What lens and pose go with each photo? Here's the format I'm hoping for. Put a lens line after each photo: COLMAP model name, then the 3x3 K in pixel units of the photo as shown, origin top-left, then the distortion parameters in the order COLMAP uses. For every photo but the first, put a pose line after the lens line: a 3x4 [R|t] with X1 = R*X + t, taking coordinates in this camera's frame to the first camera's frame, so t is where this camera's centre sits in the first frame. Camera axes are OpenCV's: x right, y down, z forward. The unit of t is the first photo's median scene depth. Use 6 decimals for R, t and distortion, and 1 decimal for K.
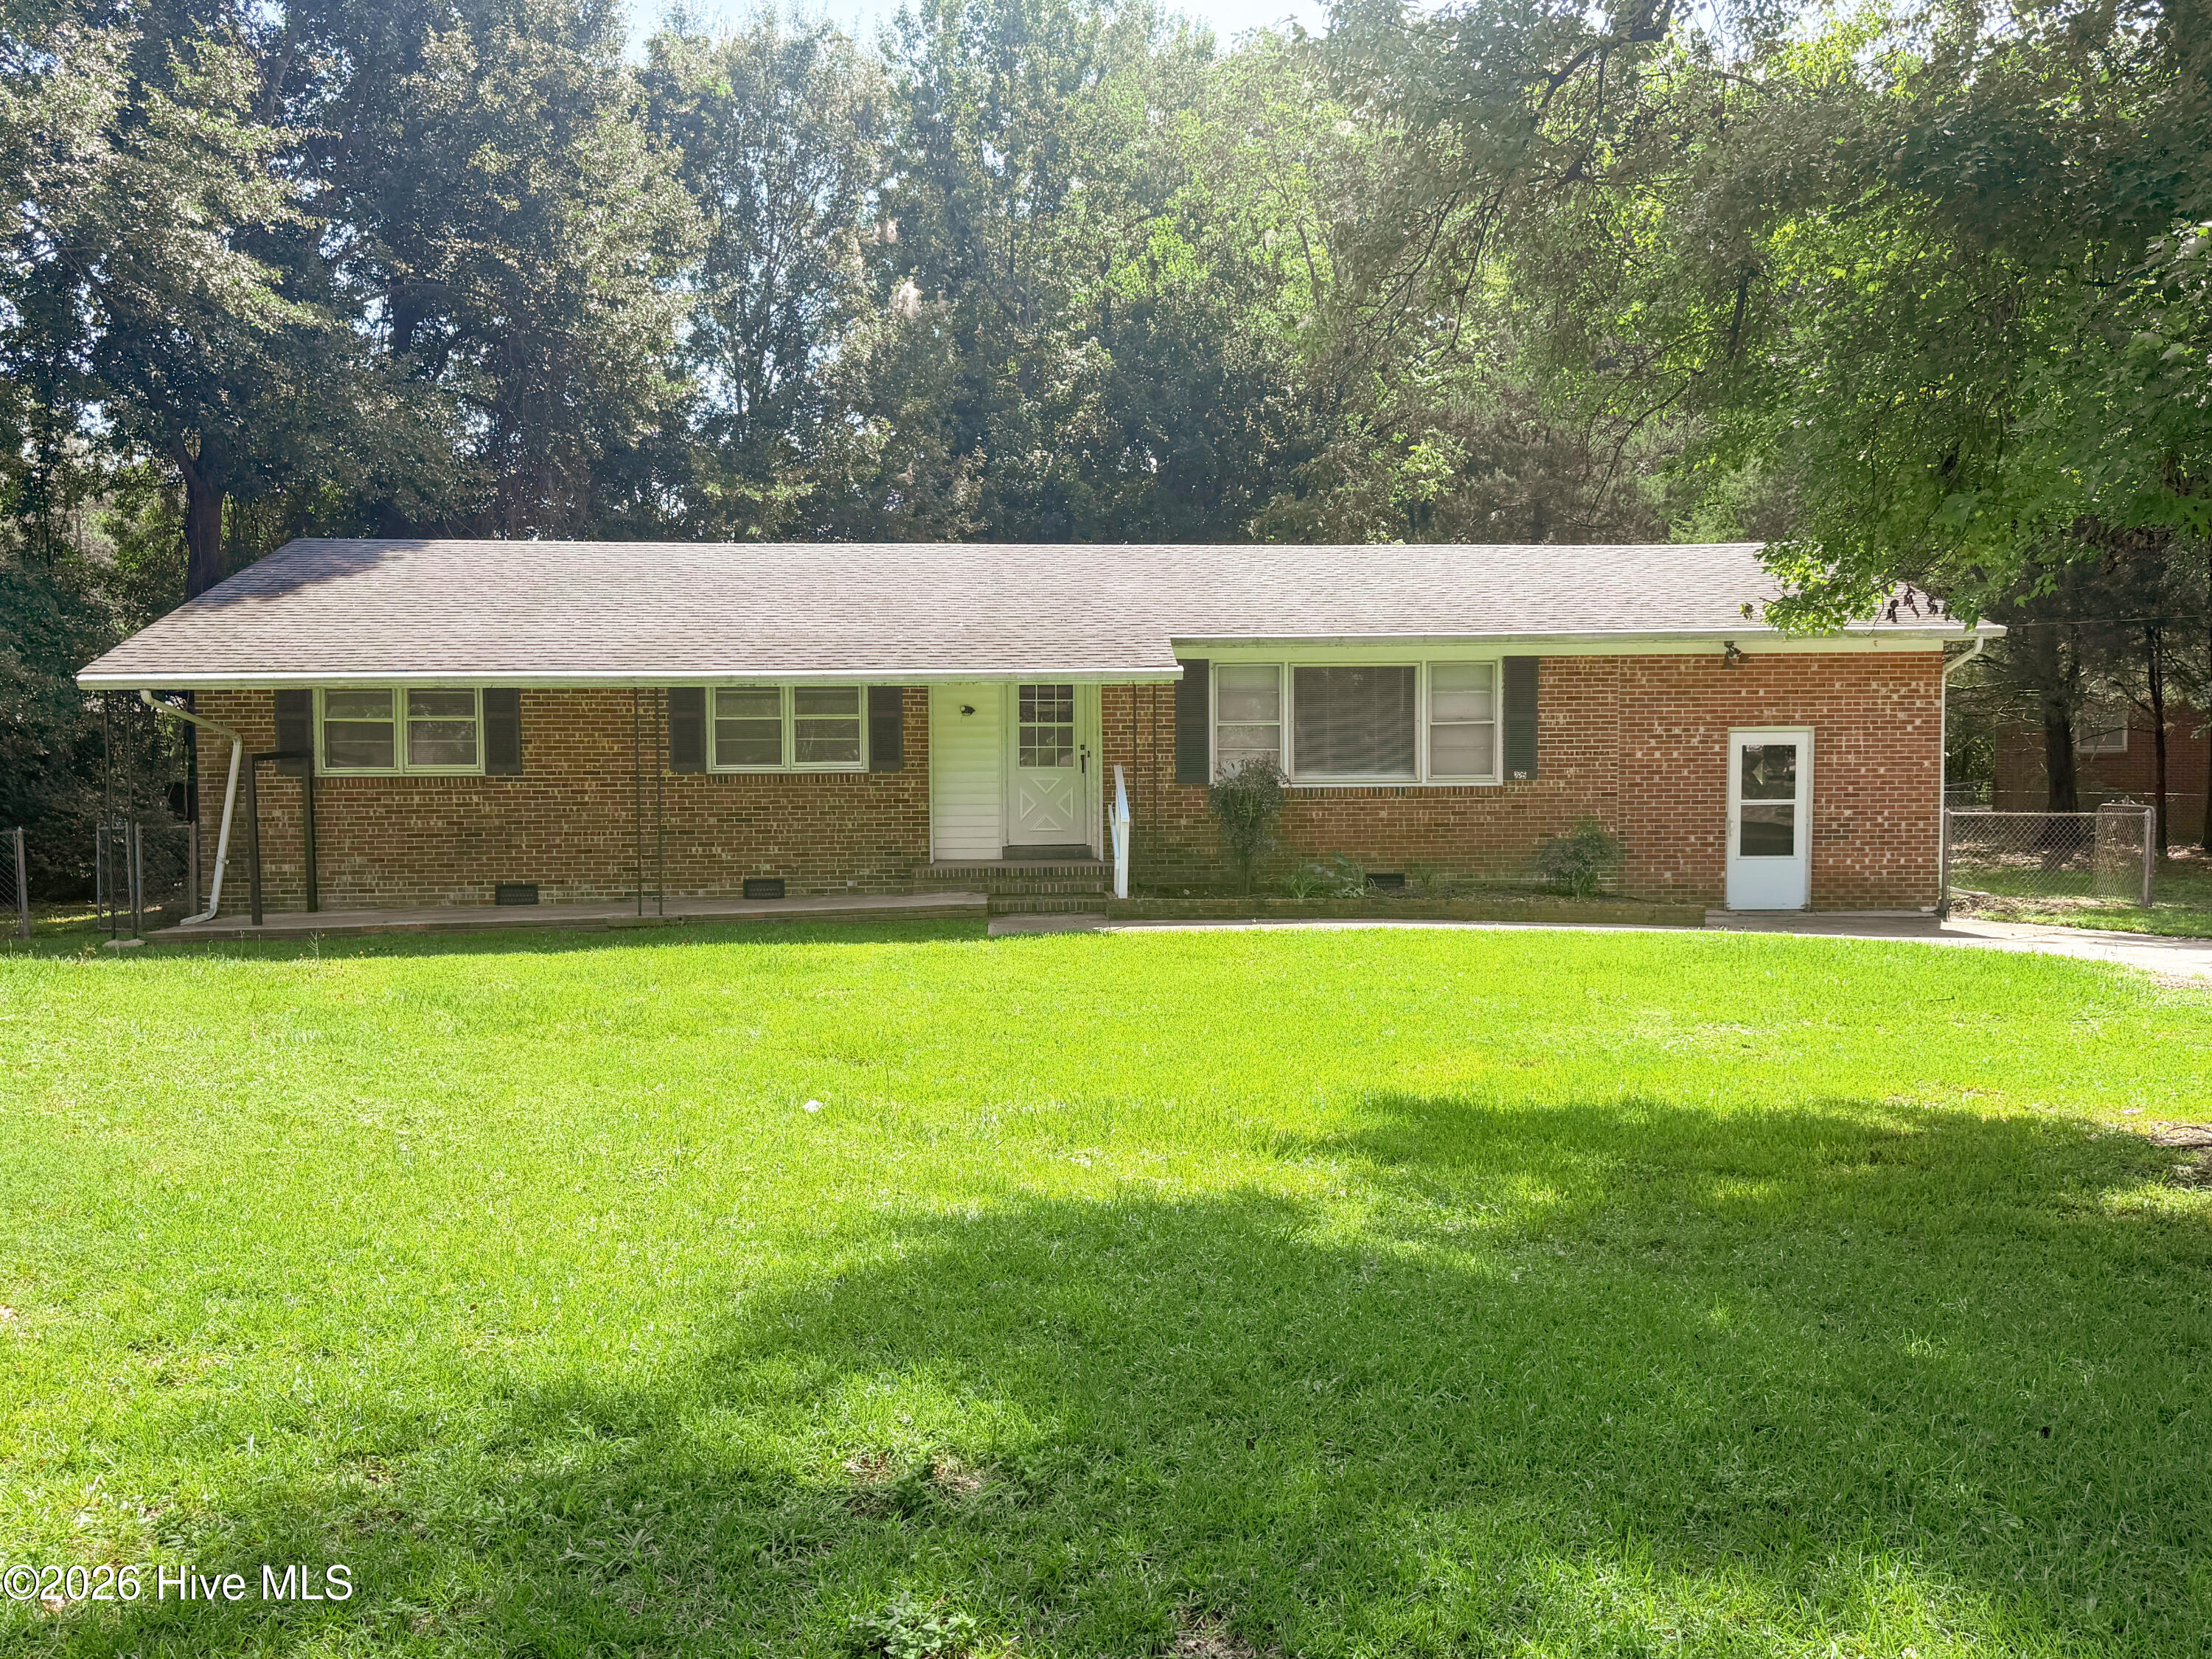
lens RADIAL K [[1927.6, 0, 1110.1], [0, 1927.6, 825.3], [0, 0, 1]] dist [0.098524, -0.025564]
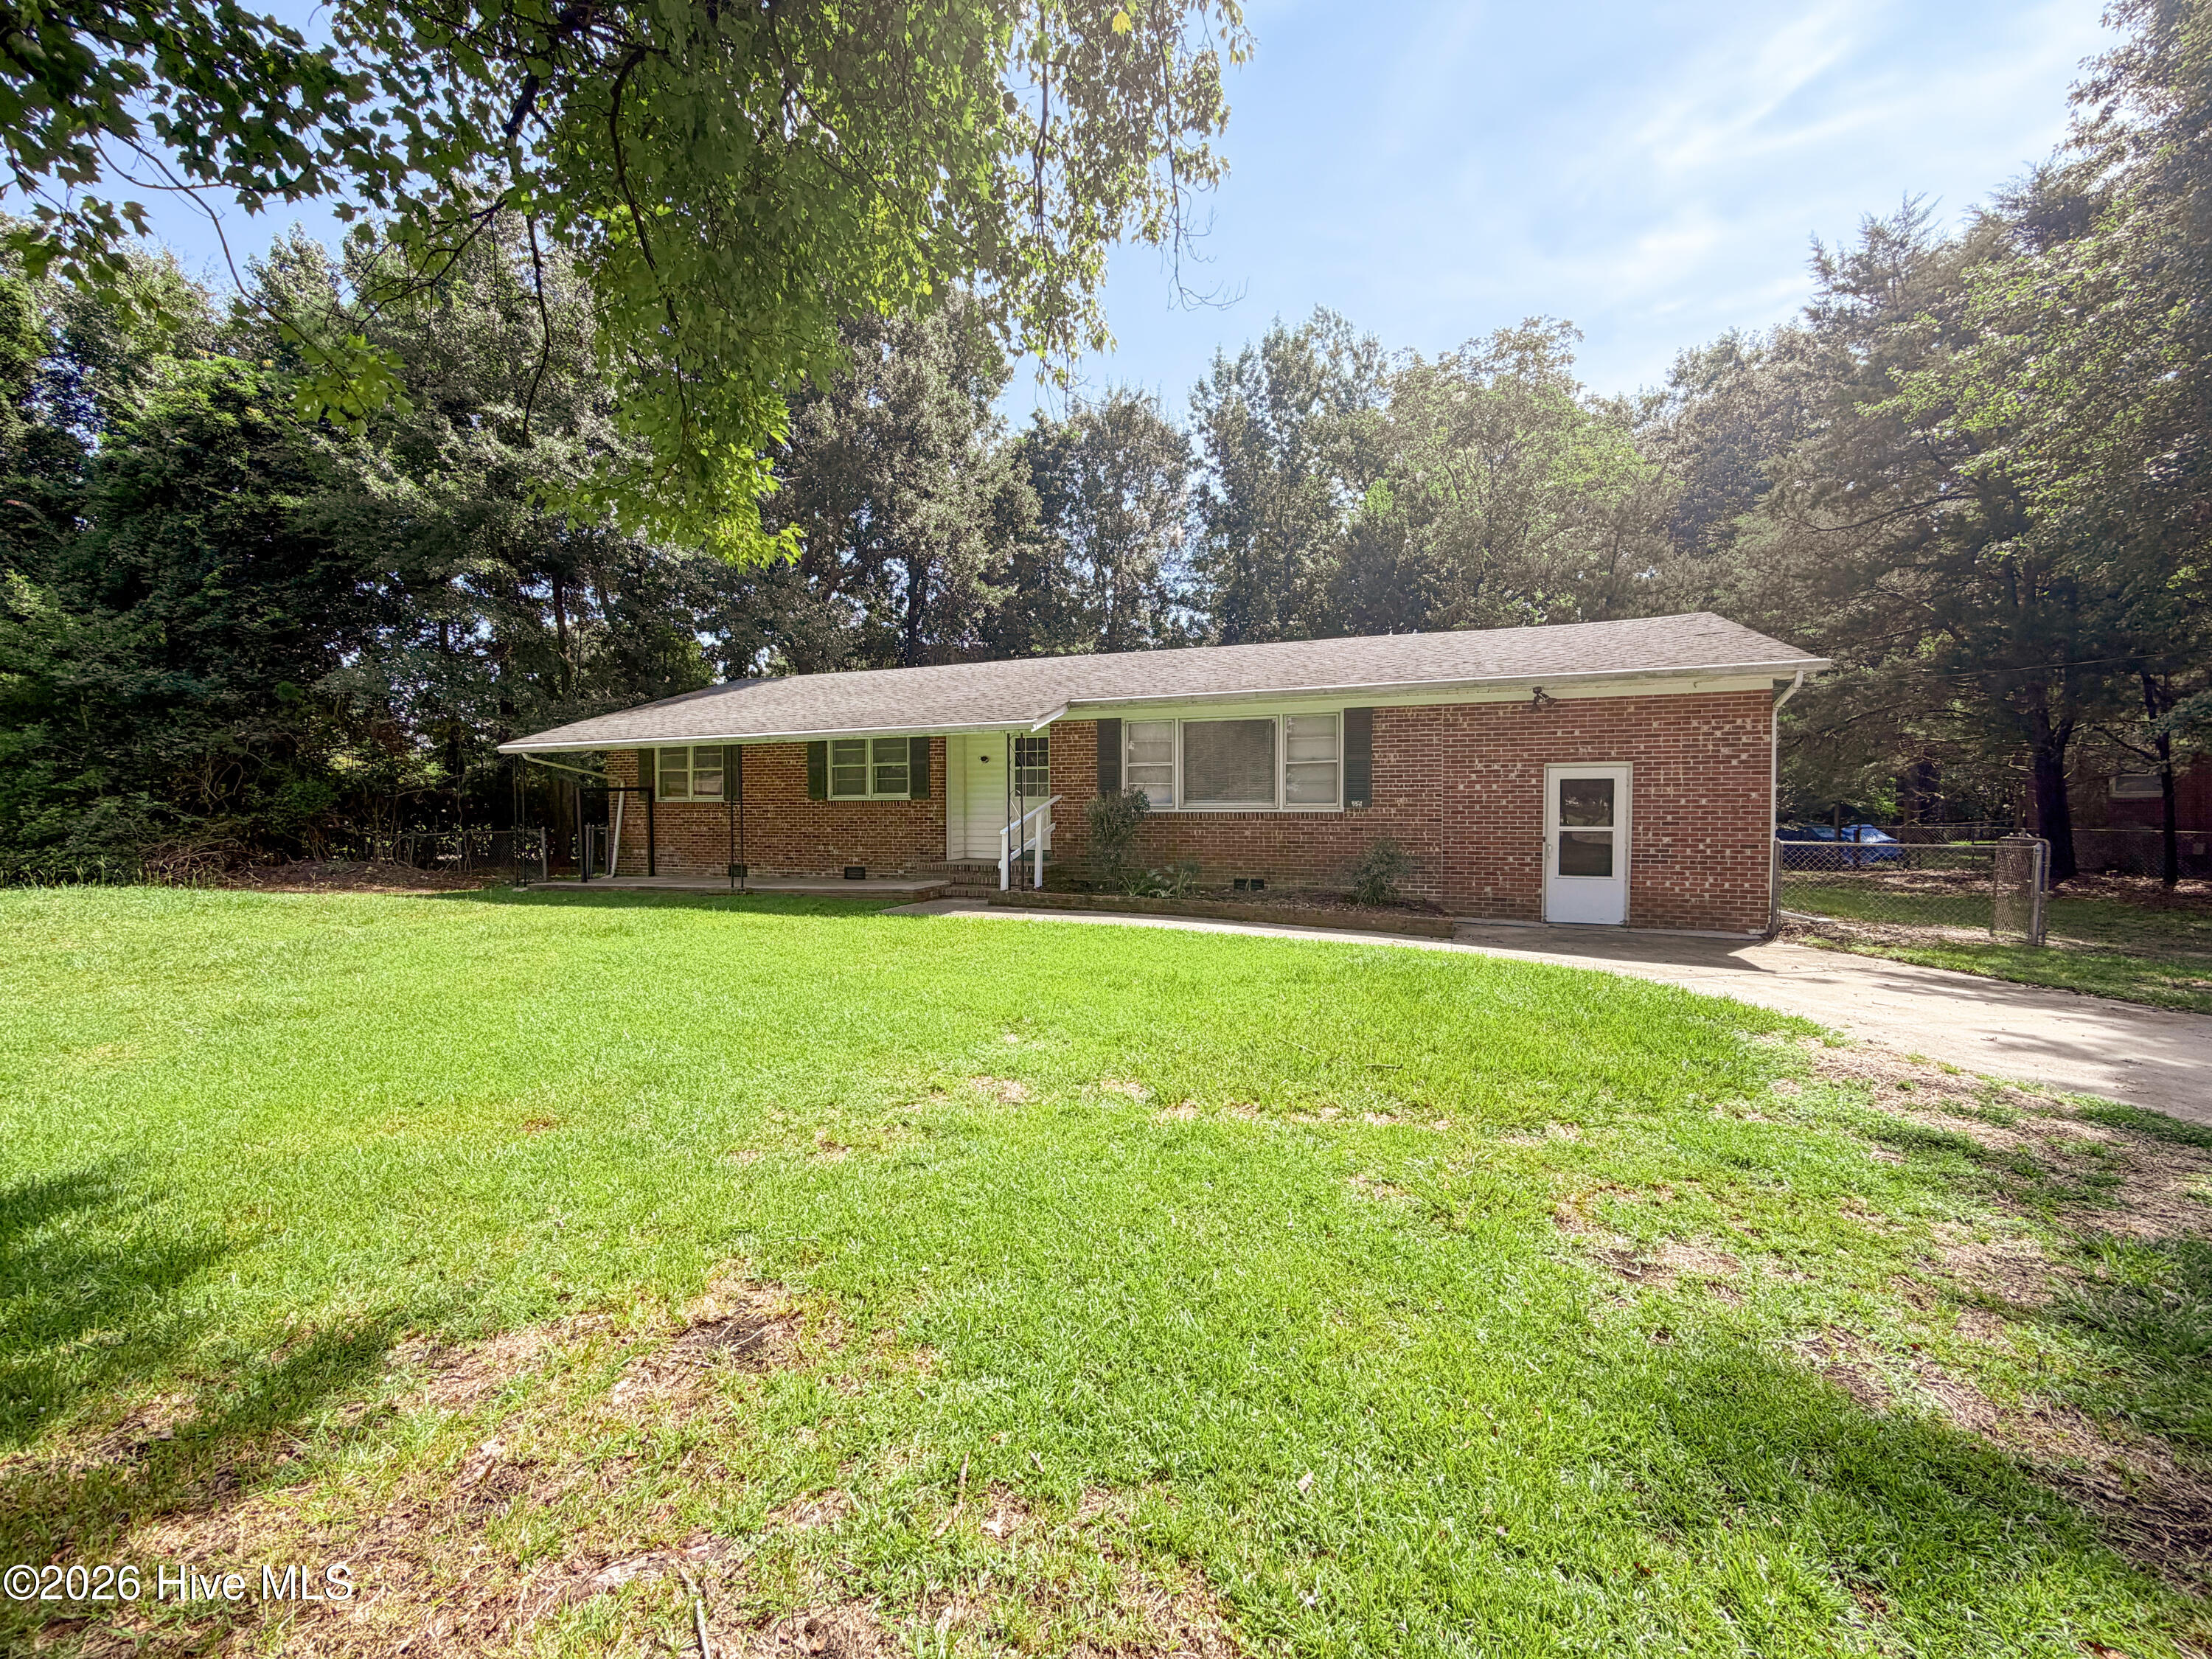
lens RADIAL K [[898.5, 0, 1101.1], [0, 898.5, 818.6], [0, 0, 1]] dist [0.006301, 0.000263]
pose [[0.901817, 0.011004, -0.431979, 0.312751], [-0.018068, 0.999762, -0.012251, -0.006400], [0.431741, 0.018853, 0.901800, 0.409844]]
